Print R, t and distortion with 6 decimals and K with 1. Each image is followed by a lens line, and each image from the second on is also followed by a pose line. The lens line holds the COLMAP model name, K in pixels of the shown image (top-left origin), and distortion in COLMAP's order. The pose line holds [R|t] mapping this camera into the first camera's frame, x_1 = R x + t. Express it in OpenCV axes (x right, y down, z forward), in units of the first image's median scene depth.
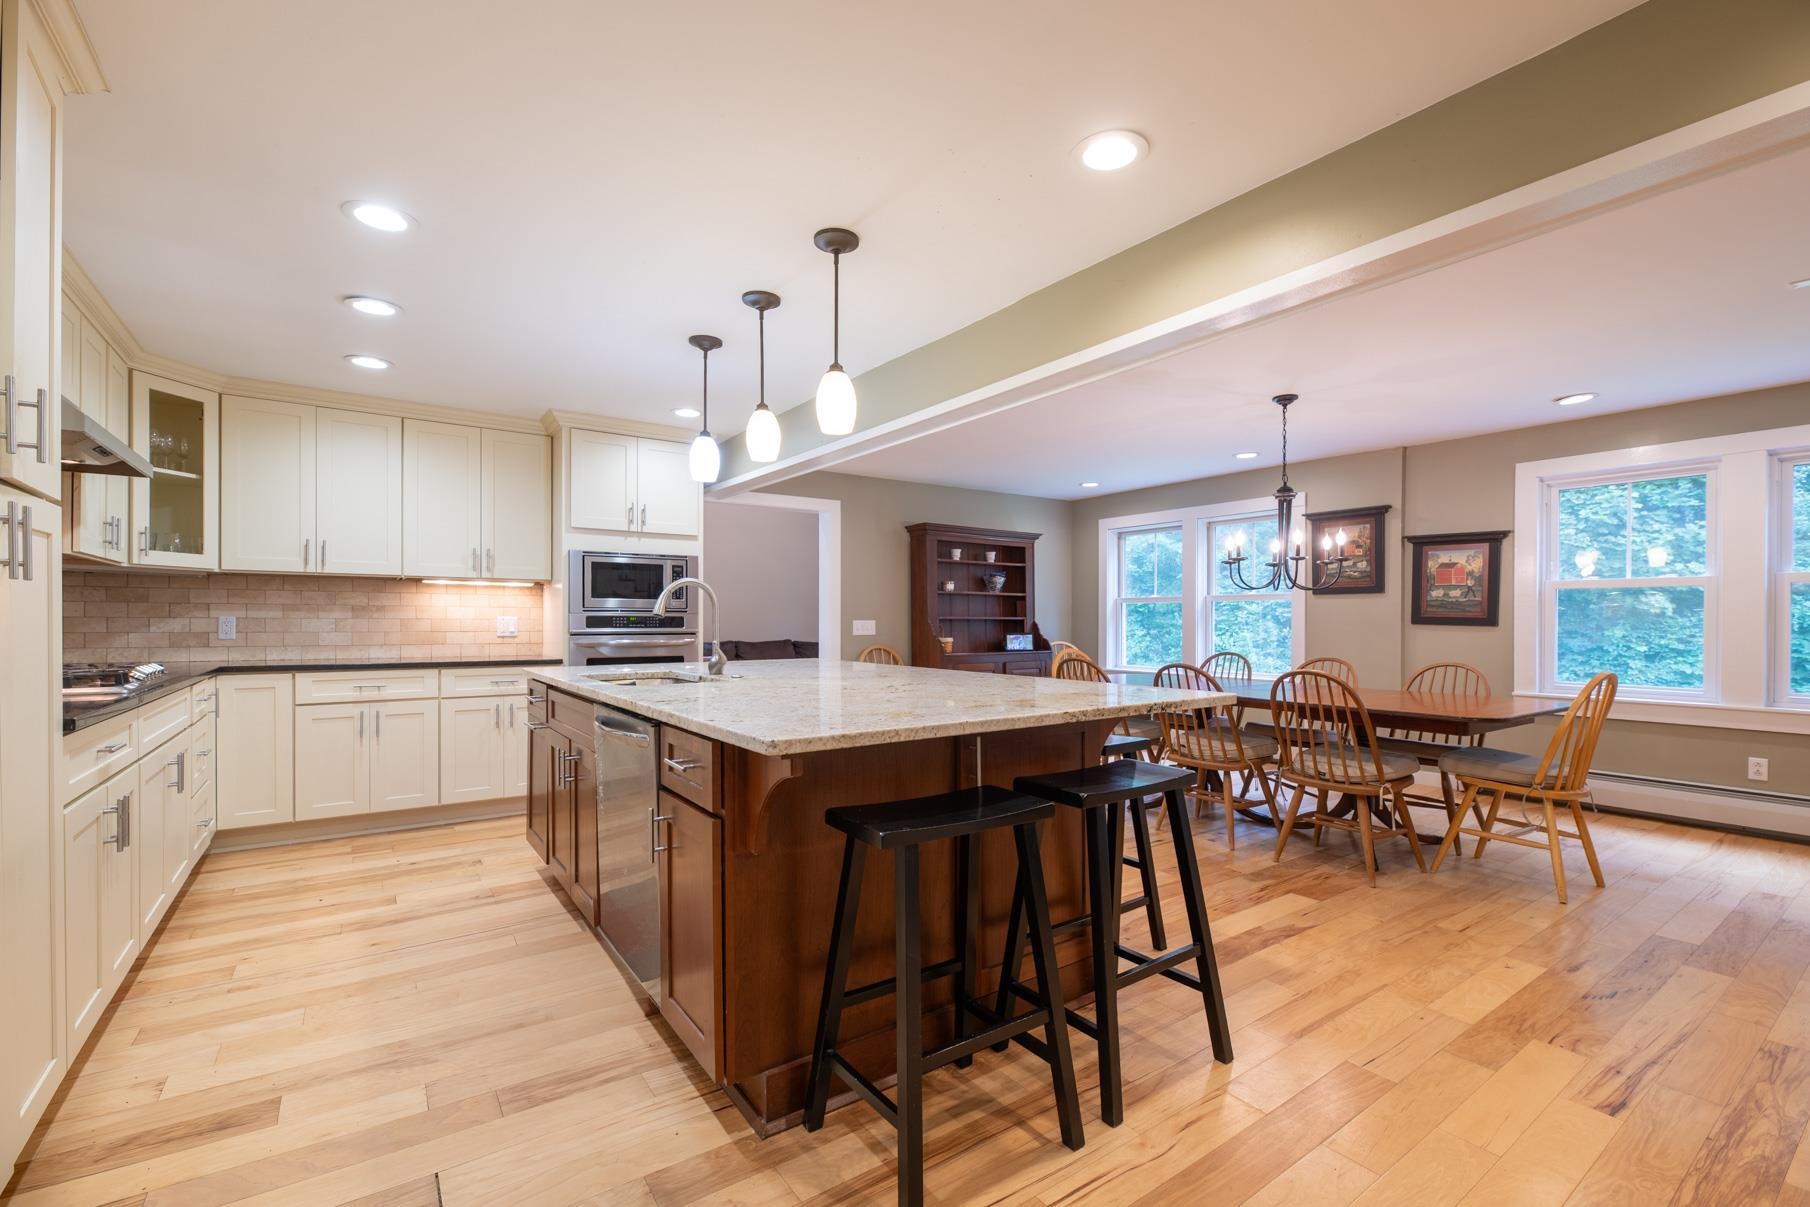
lens RADIAL K [[774.3, 0, 901.1], [0, 774.3, 621.0], [0, 0, 1]] dist [0.003275, -0.000450]
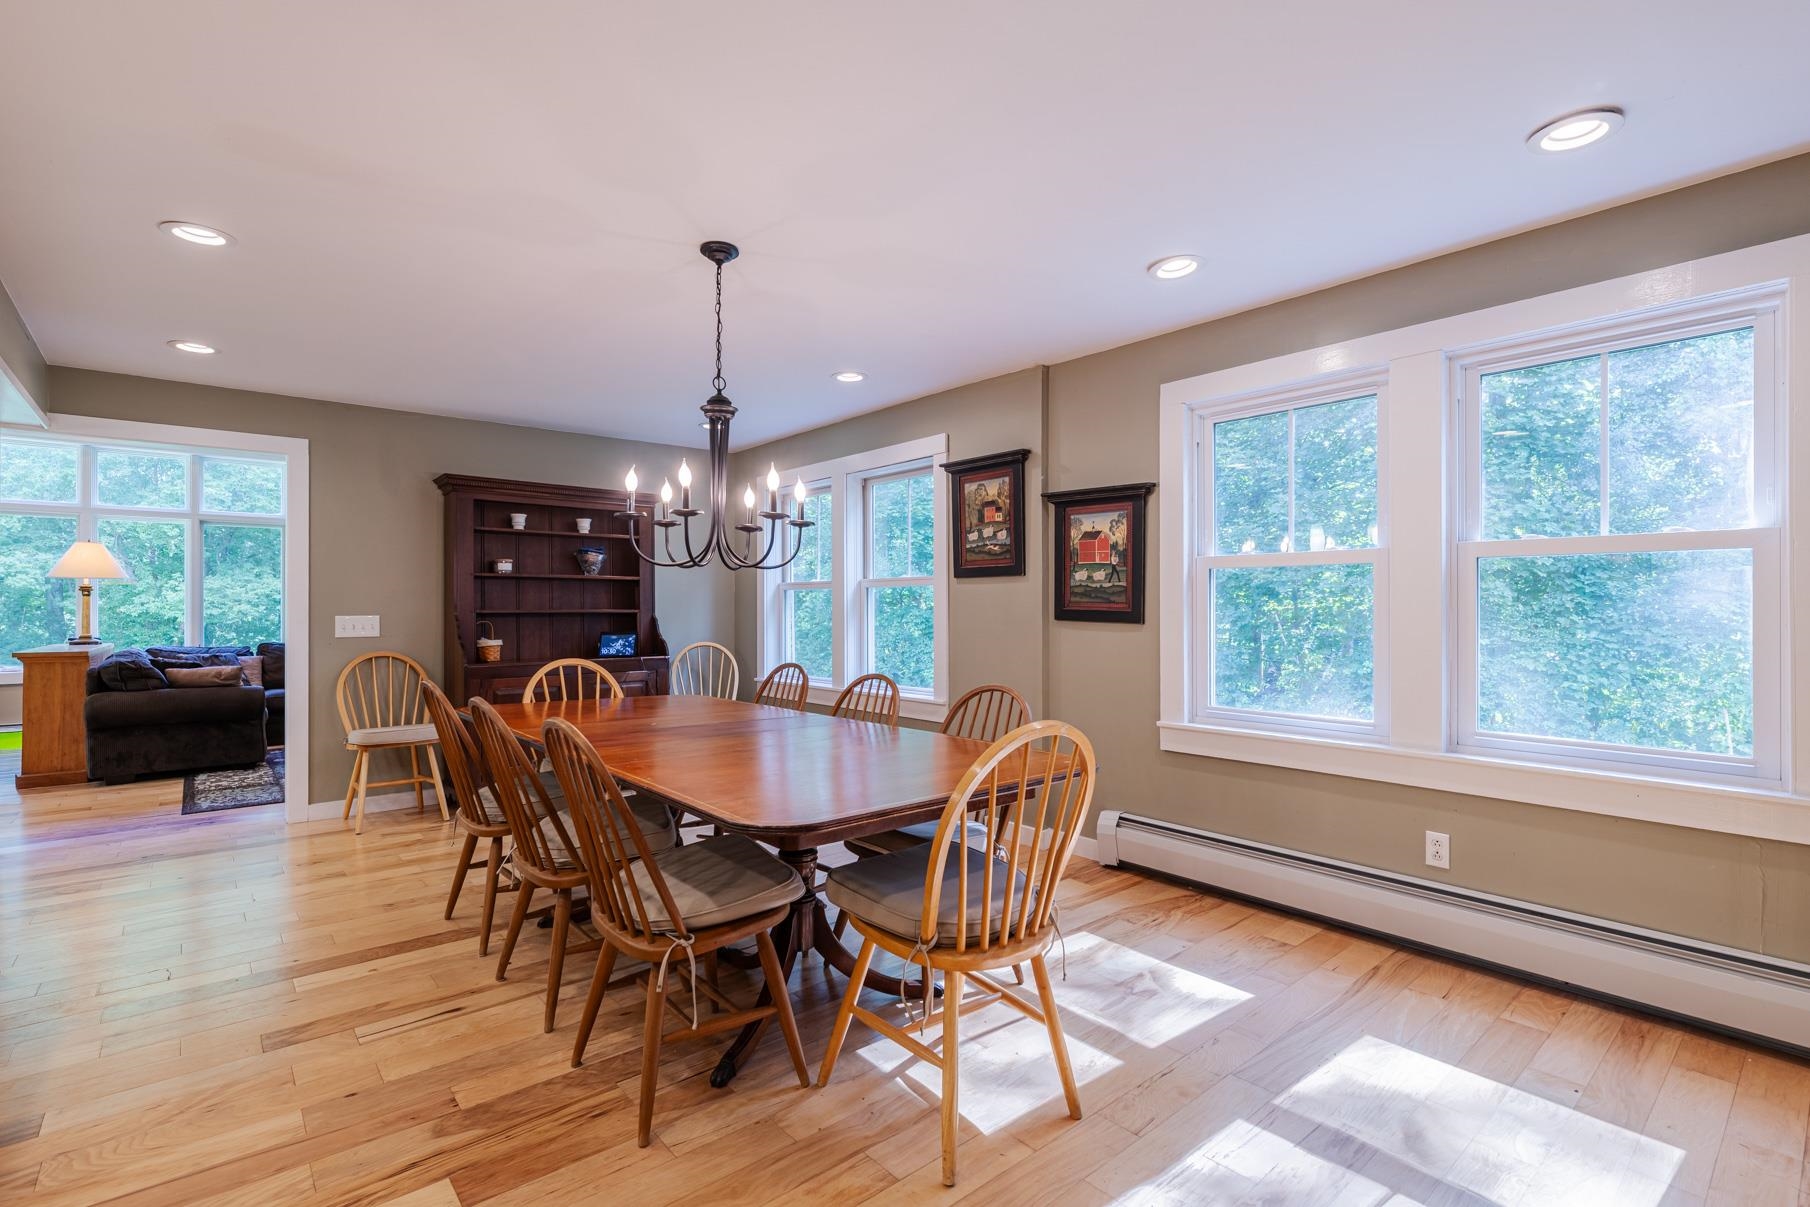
lens RADIAL K [[838.2, 0, 906.3], [0, 838.2, 597.2], [0, 0, 1]] dist [-0.003630, -0.000611]
pose [[0.995173, -0.001089, 0.098134, 0.457276], [0.002561, 0.999886, -0.014877, -0.005814], [-0.098106, 0.015056, 0.995062, 0.270698]]
